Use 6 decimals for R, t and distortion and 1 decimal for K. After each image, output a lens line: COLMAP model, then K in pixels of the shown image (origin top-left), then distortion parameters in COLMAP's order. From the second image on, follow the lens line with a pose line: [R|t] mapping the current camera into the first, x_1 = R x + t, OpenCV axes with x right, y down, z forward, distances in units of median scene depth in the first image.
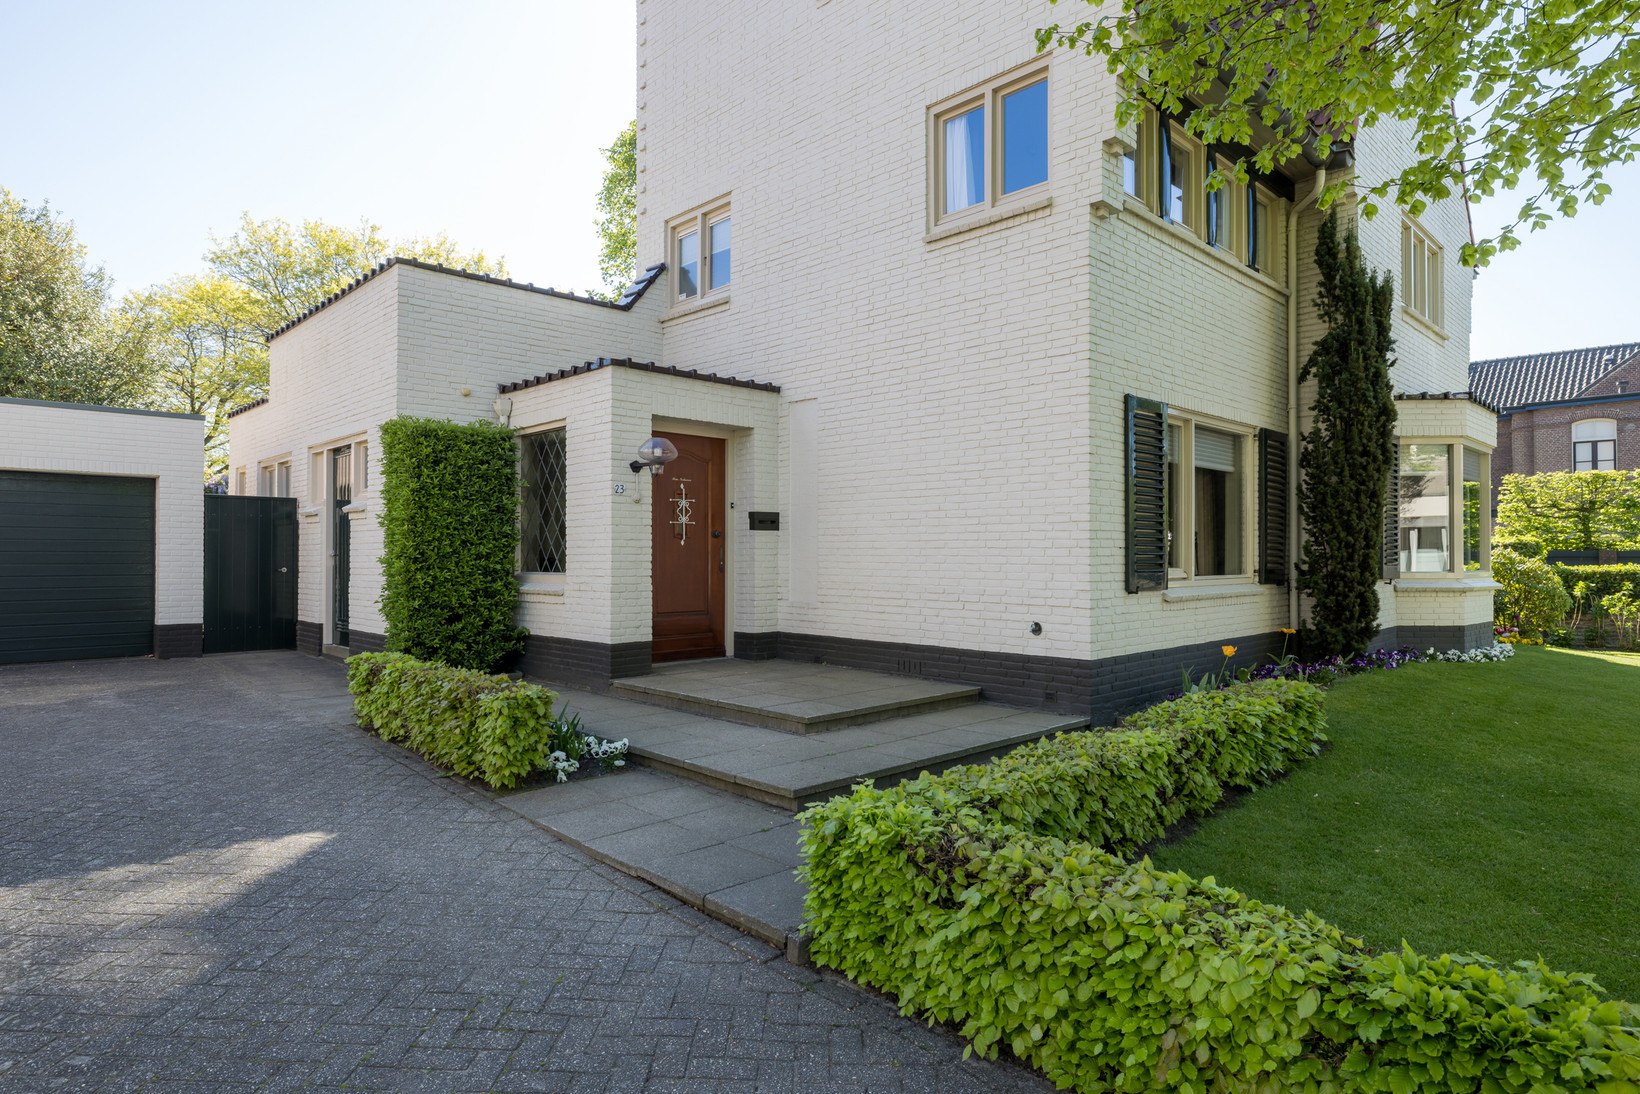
lens RADIAL K [[923.1, 0, 820.0], [0, 923.1, 547.0], [0, 0, 1]] dist [0.001138, -0.000120]
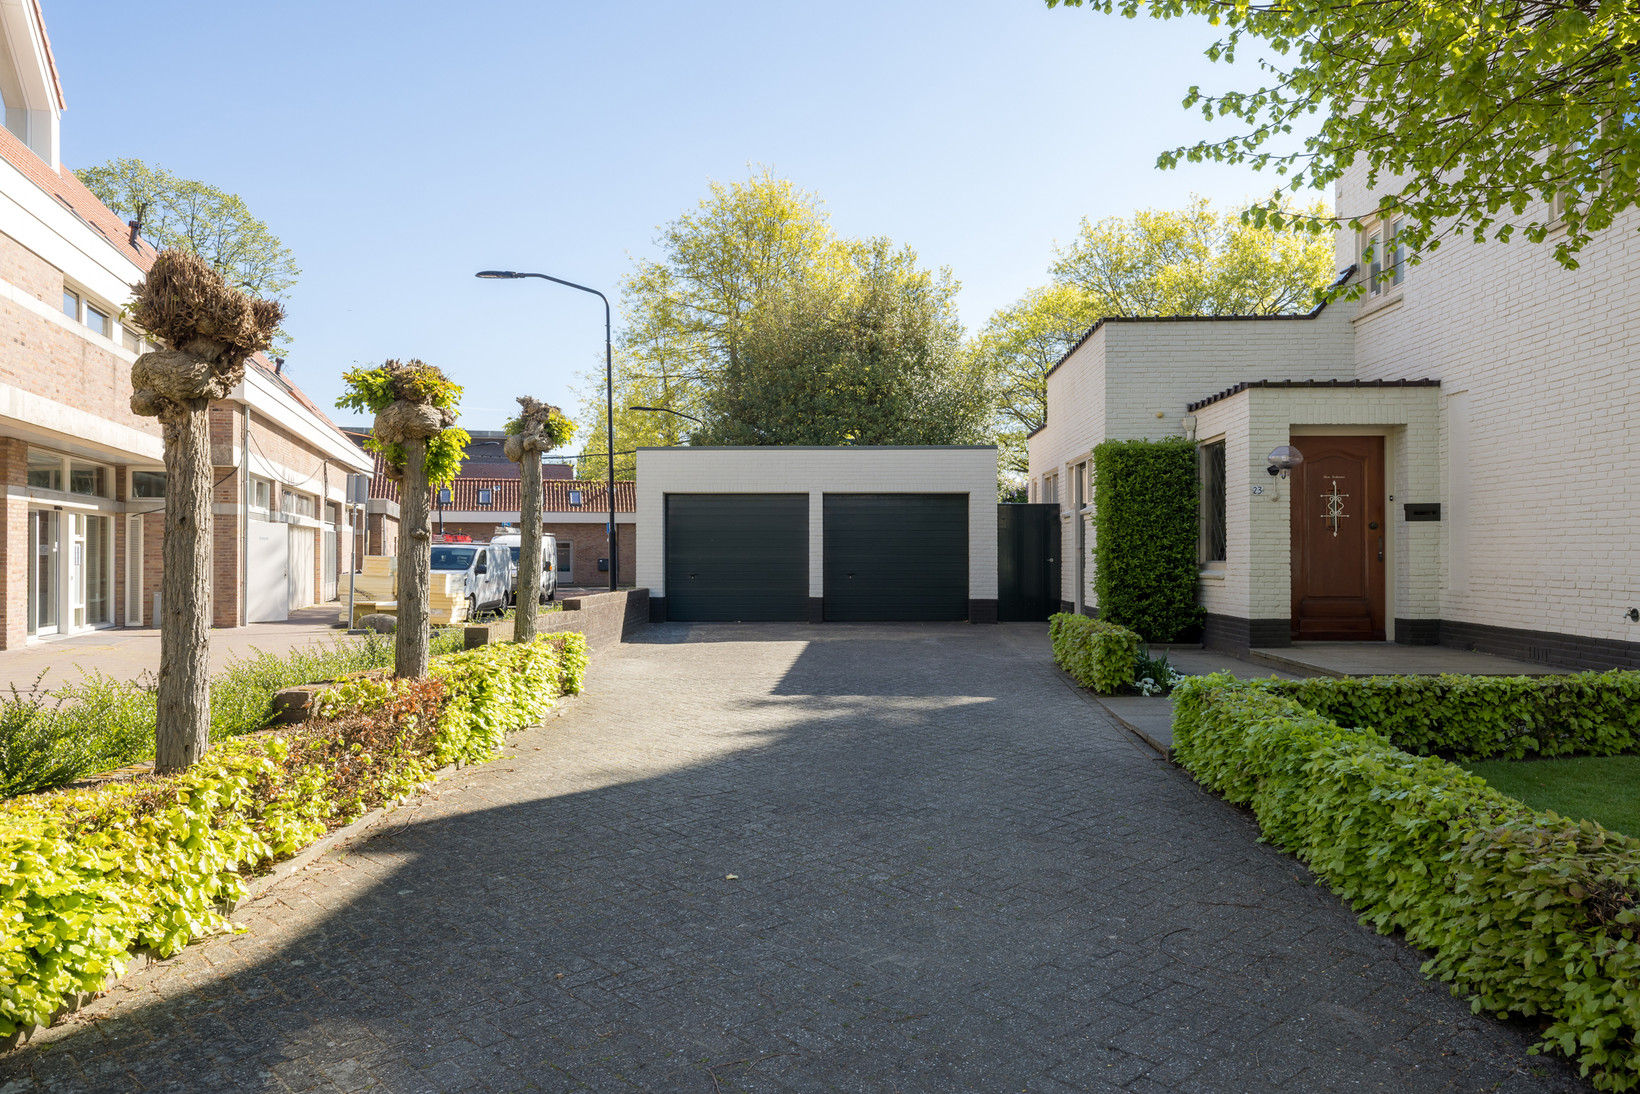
lens RADIAL K [[1135.6, 0, 820.0], [0, 1135.6, 547.0], [0, 0, 1]] dist [0.000190, 0.000342]
pose [[0.688816, -0.007043, -0.724902, 0.426580], [0.008911, 0.999960, -0.001248, 0.007182], [0.724881, -0.005600, 0.688851, -0.396209]]
